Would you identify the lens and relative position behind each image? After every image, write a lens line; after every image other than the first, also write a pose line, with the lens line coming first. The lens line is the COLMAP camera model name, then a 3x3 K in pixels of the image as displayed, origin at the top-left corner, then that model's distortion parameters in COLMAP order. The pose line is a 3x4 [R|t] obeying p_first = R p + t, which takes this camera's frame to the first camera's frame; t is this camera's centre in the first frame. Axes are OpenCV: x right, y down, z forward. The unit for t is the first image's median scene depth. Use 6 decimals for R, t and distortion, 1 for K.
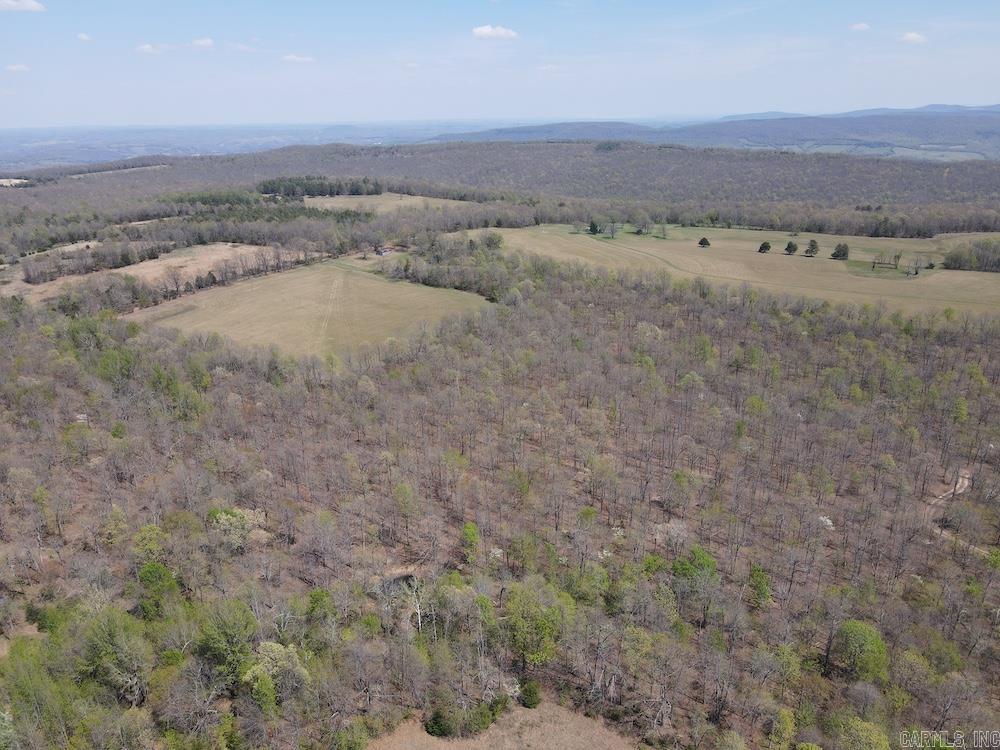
lens RADIAL K [[735.3, 0, 499.1], [0, 735.3, 369.3], [0, 0, 1]] dist [-0.000092, 0.024889]
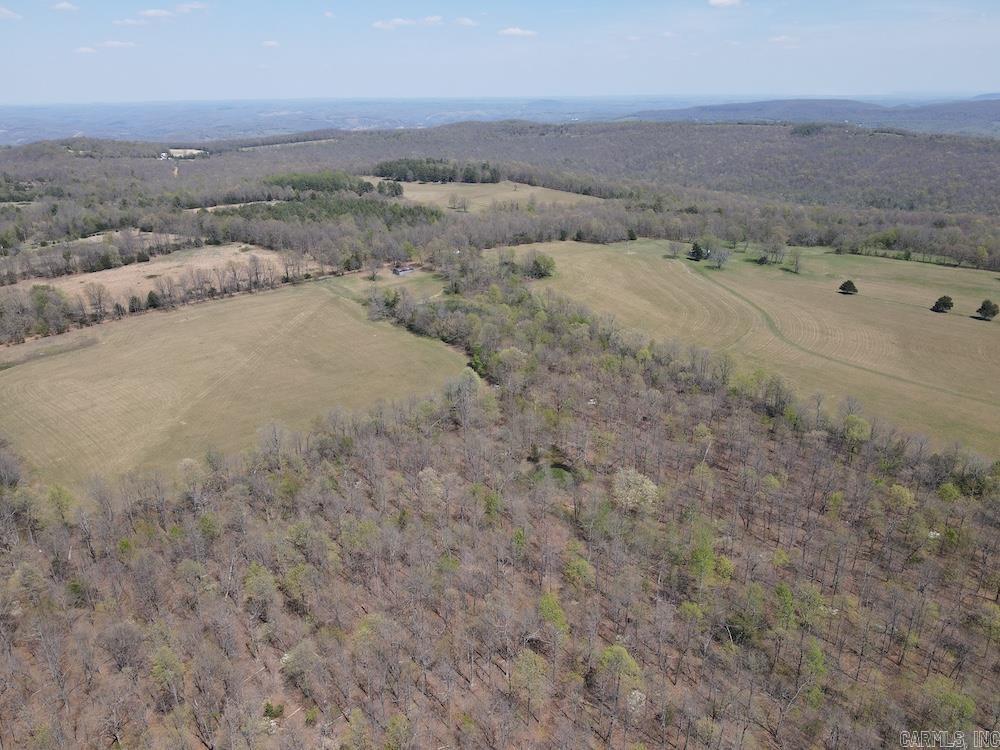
lens RADIAL K [[735.3, 0, 501.0], [0, 735.3, 381.9], [0, 0, 1]] dist [-0.000092, 0.024889]
pose [[0.965672, 0.105172, -0.237522, 0.077623], [-0.094341, 0.993933, 0.056549, -0.052092], [0.242028, -0.032199, 0.969735, 0.142128]]
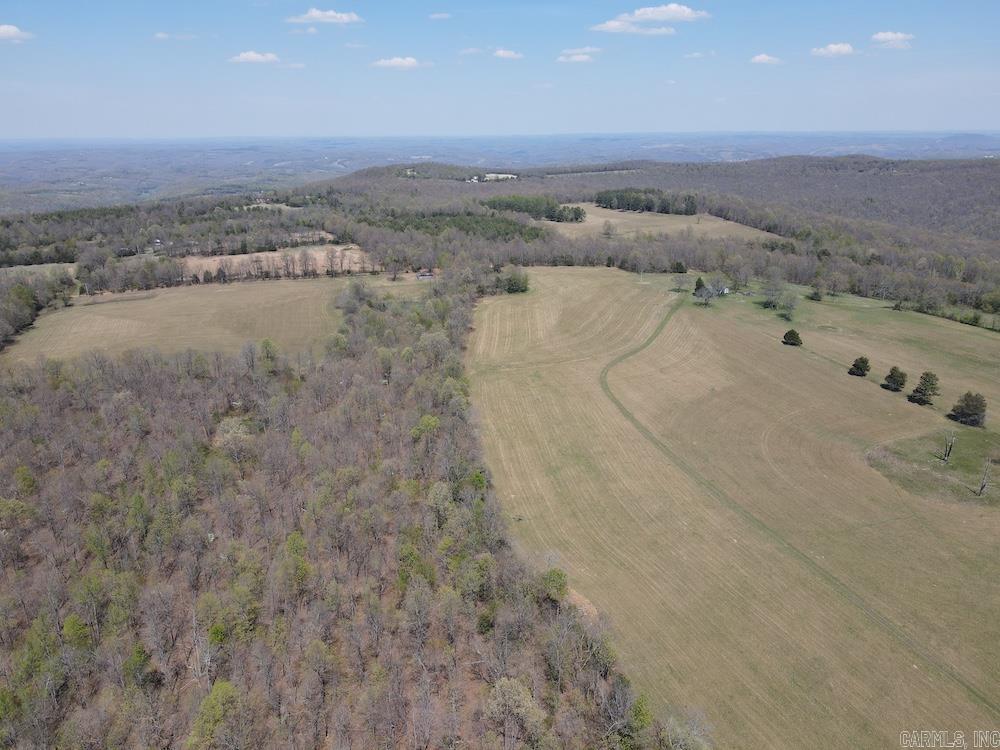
lens RADIAL K [[735.3, 0, 496.8], [0, 735.3, 374.9], [0, 0, 1]] dist [-0.000092, 0.024889]
pose [[0.724687, 0.234911, -0.647800, 0.285149], [-0.235179, 0.967967, 0.087921, -0.077063], [0.647703, 0.088634, 0.756720, 0.206529]]
